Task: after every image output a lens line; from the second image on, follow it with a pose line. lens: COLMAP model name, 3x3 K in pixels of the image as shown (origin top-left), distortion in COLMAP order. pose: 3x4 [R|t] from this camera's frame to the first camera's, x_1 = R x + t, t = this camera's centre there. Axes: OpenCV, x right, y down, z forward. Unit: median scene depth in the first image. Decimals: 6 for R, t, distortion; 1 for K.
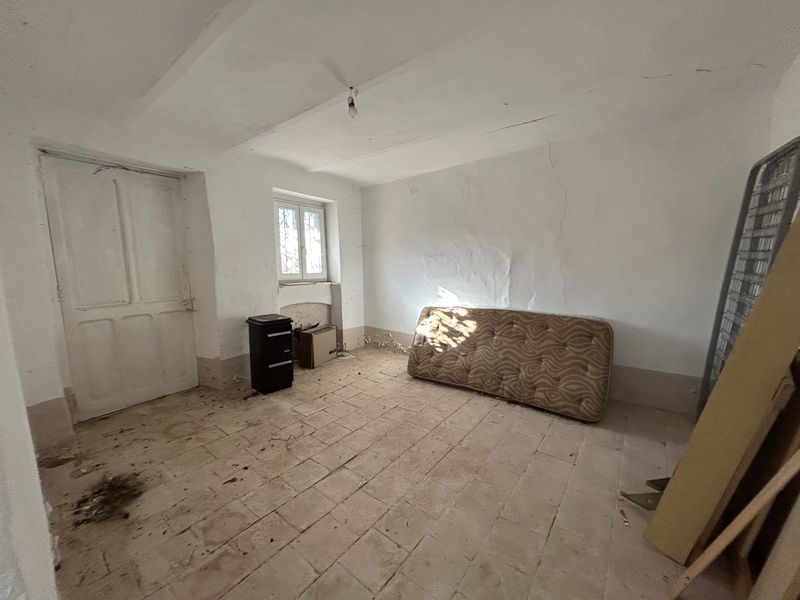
lens RADIAL K [[319.3, 0, 399.3], [0, 319.3, 300.6], [0, 0, 1]] dist [-0.005160, -0.000174]
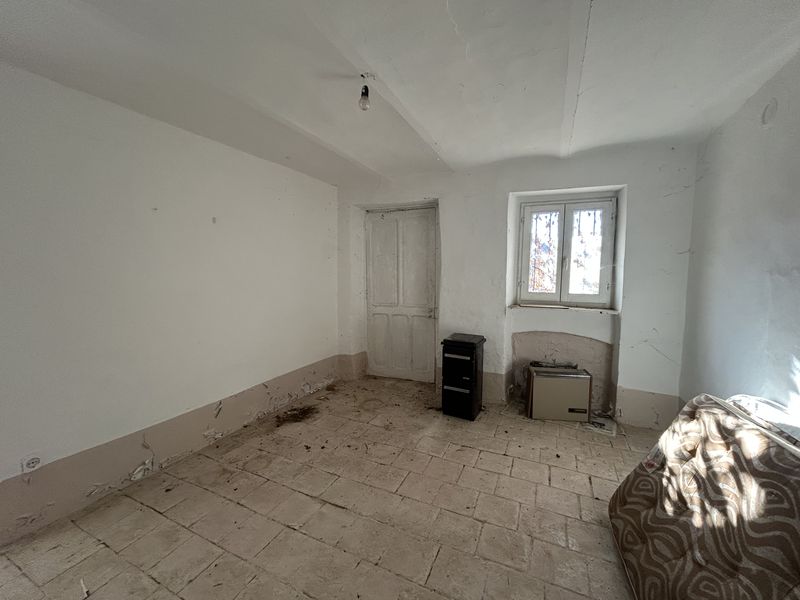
lens RADIAL K [[319.3, 0, 399.6], [0, 319.3, 301.6], [0, 0, 1]] dist [-0.005160, -0.000174]
pose [[0.215088, 0.097862, -0.971679, 0.467606], [-0.120485, 0.990025, 0.073039, -0.100895], [0.969134, 0.101363, 0.224733, 0.618427]]
